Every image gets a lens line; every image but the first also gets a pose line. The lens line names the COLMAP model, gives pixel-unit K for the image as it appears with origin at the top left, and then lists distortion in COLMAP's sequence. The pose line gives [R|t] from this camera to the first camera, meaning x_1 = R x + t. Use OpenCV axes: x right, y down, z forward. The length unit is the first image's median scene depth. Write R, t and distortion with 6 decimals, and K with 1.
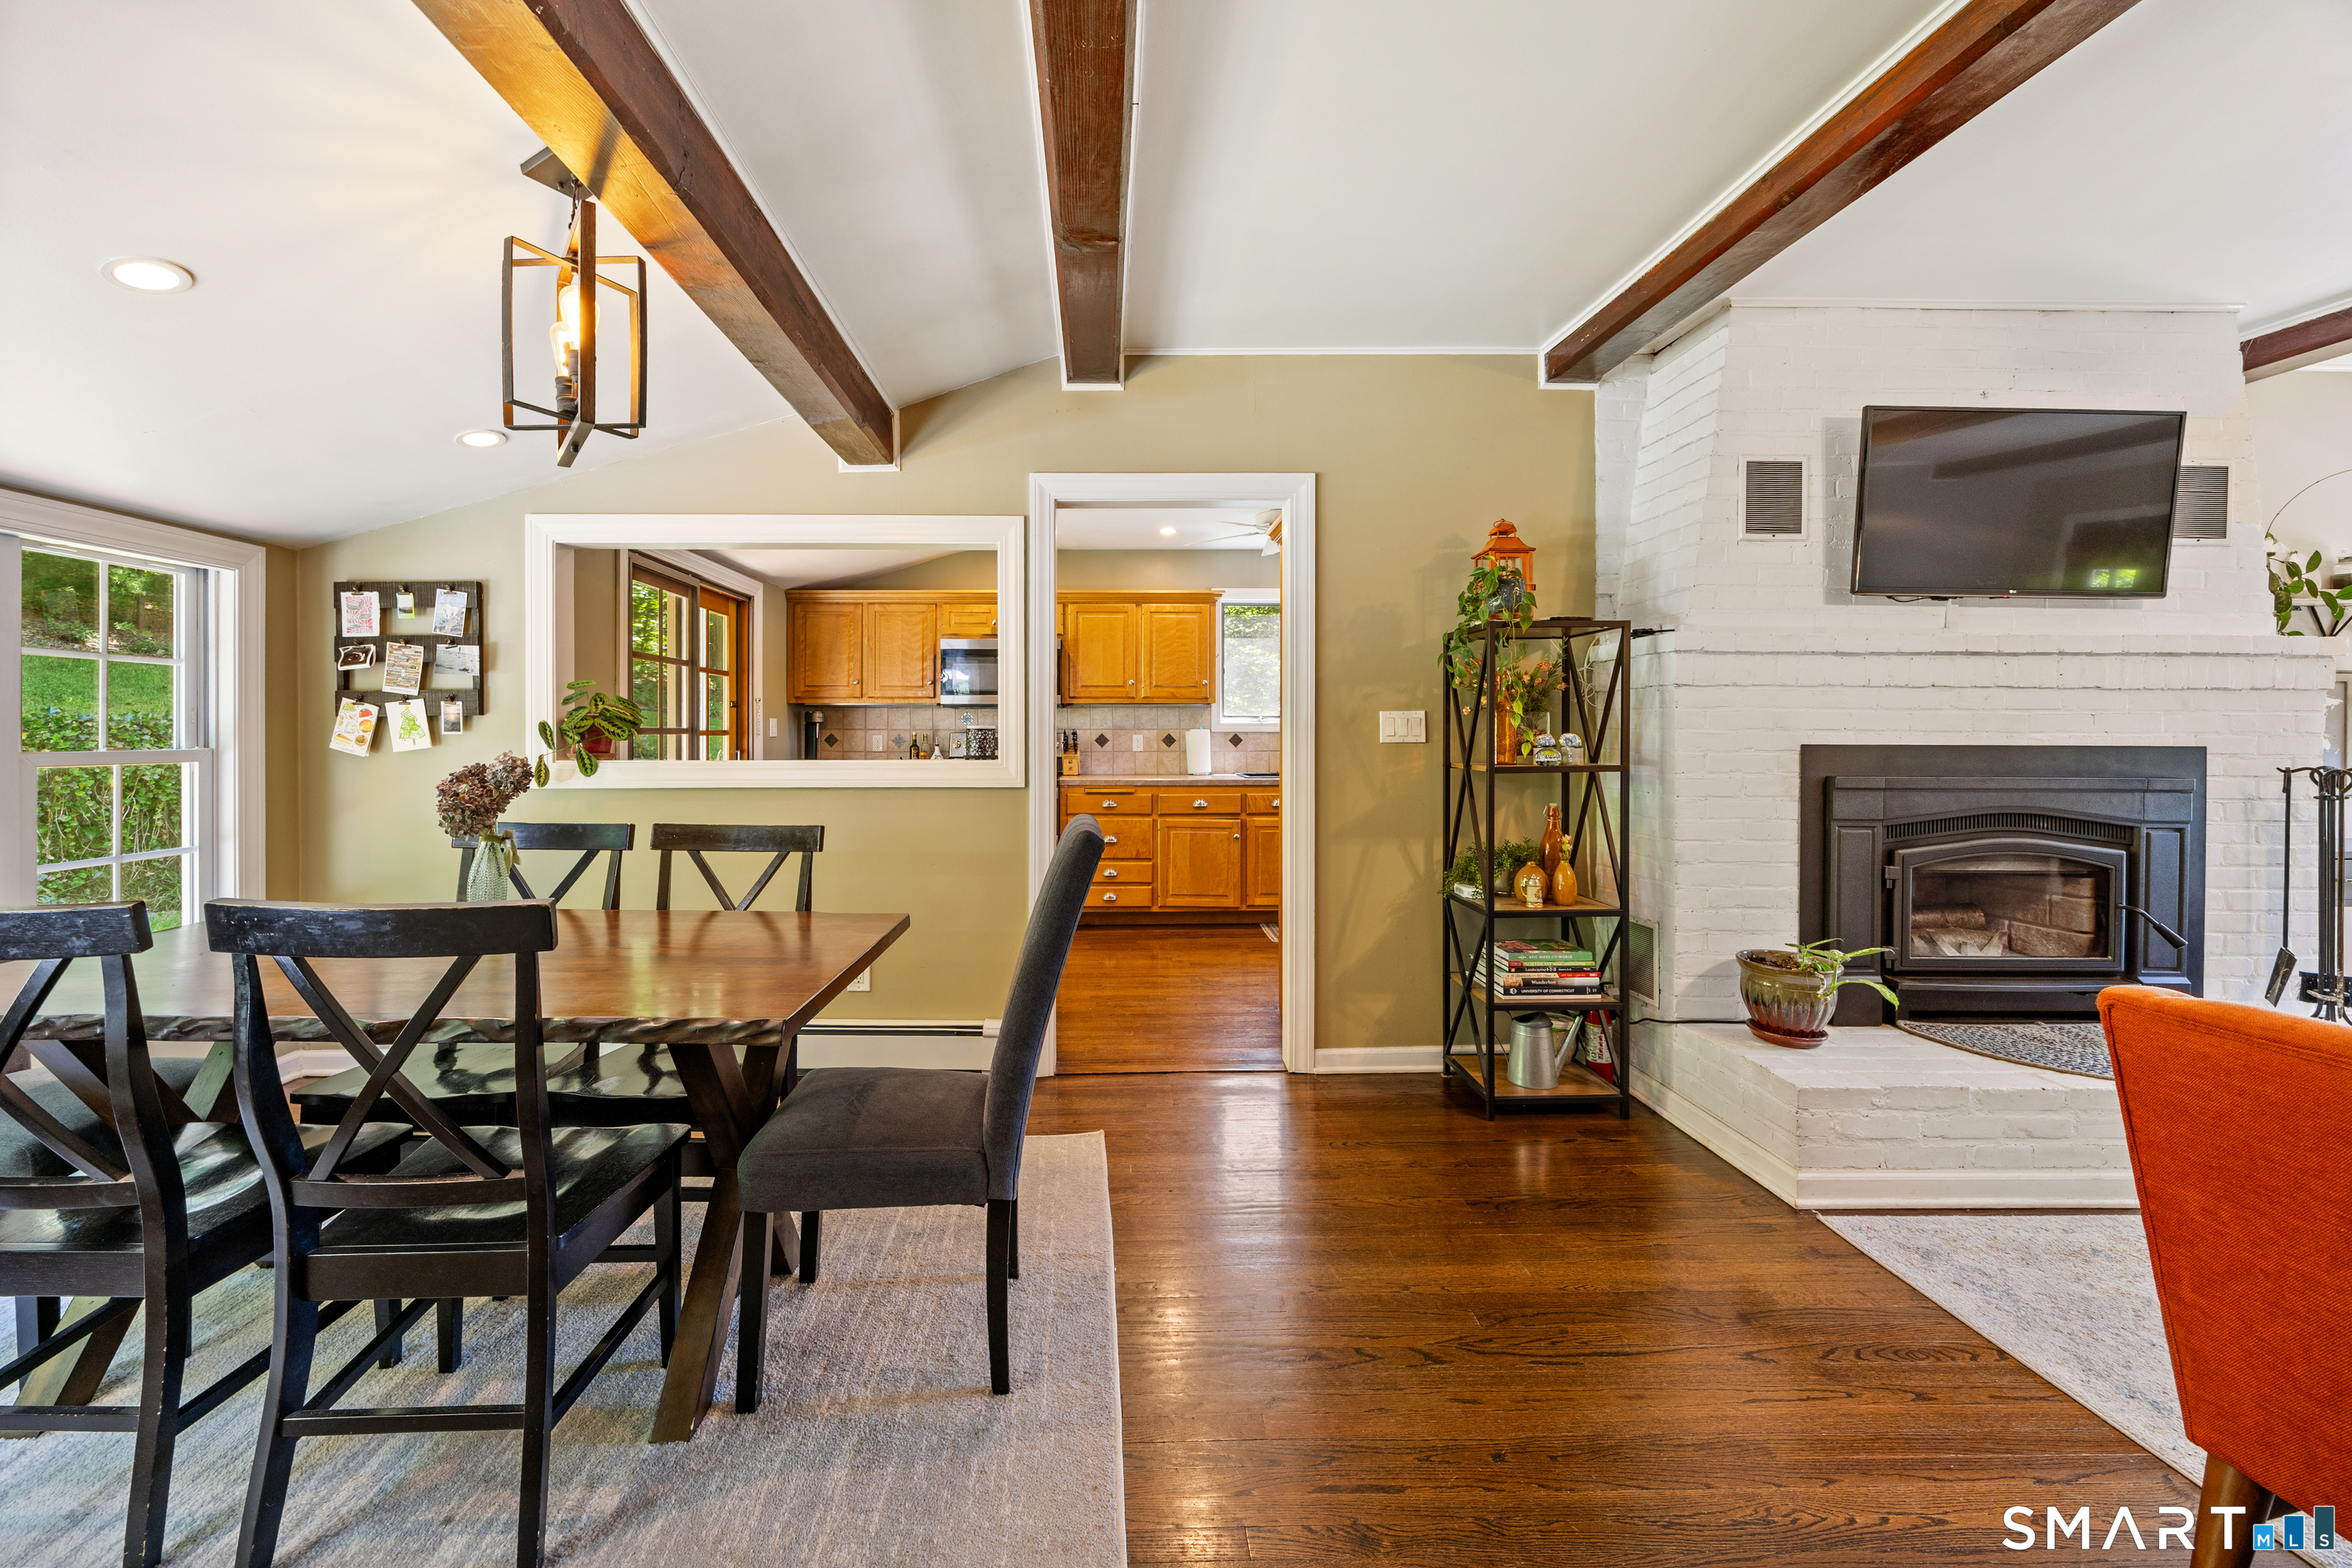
lens RADIAL K [[925.7, 0, 1127.0], [0, 925.7, 731.2], [0, 0, 1]] dist [0.000343, 0.000441]
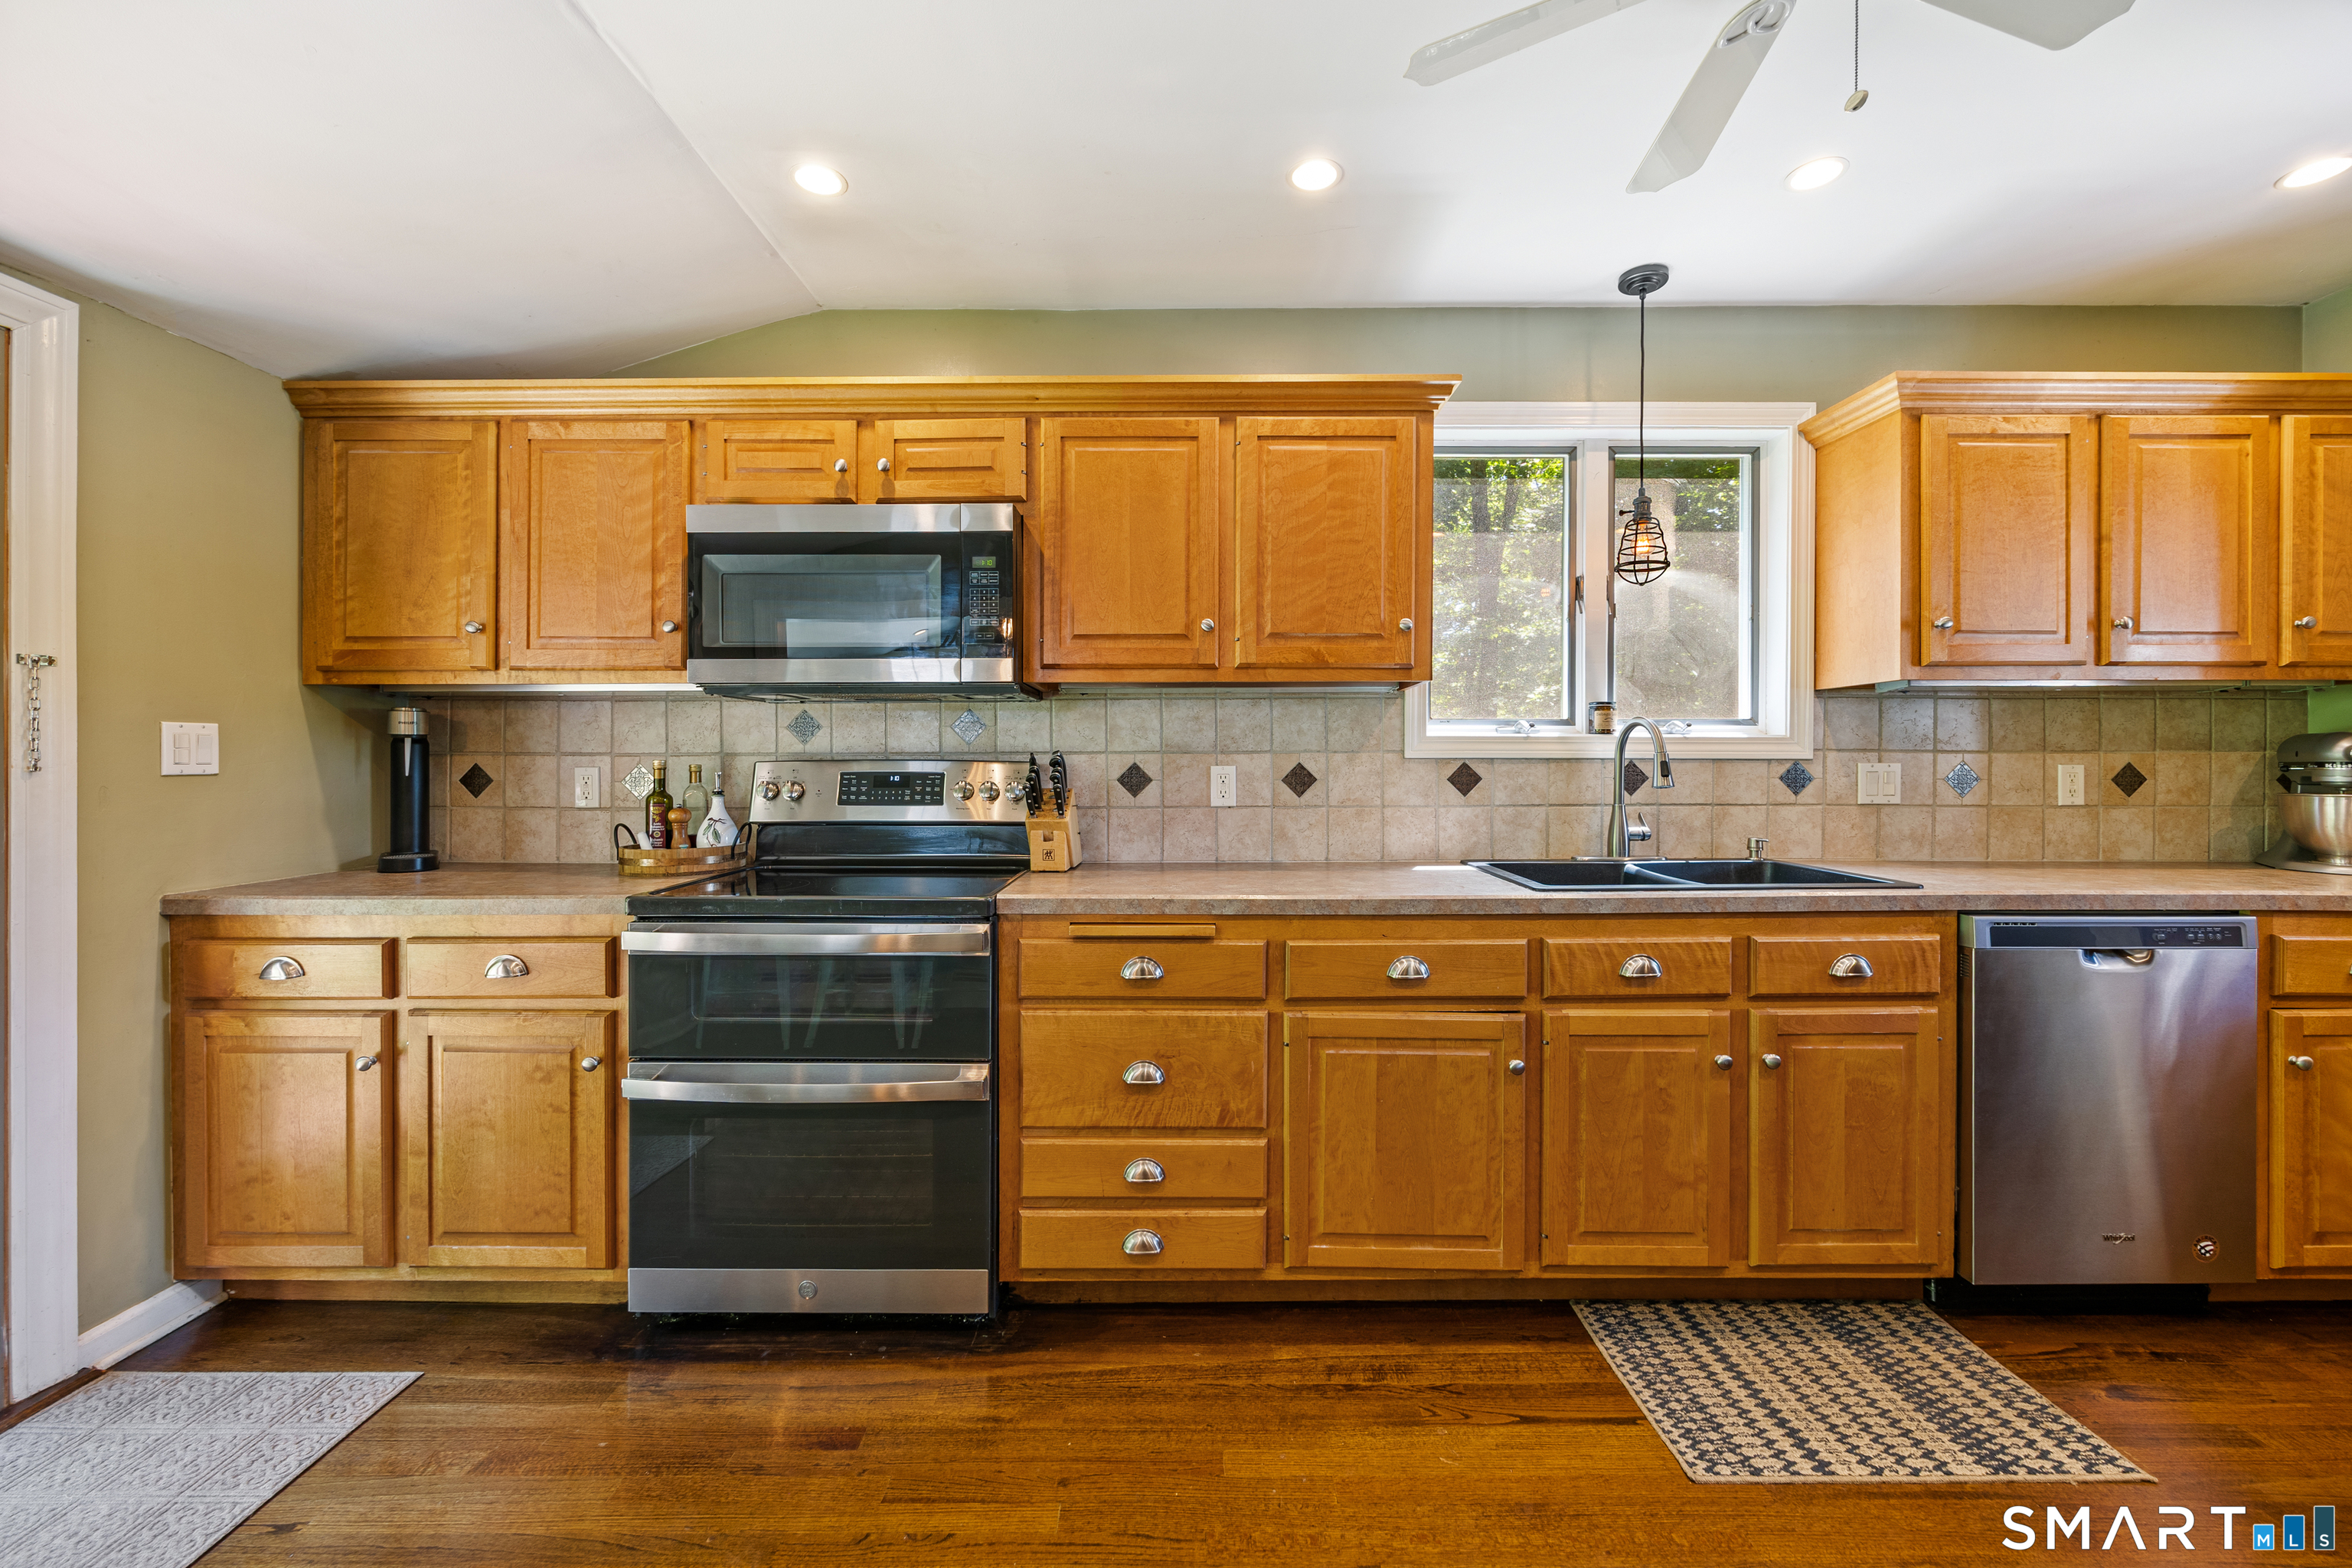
lens RADIAL K [[925.7, 0, 1184.0], [0, 925.7, 768.8], [0, 0, 1]] dist [0.000343, 0.000441]
pose [[0.999706, 0.000100, -0.024235, 0.008865], [0.000192, 0.999928, 0.012020, 0.000585], [0.024235, -0.012021, 0.999634, 1.260816]]
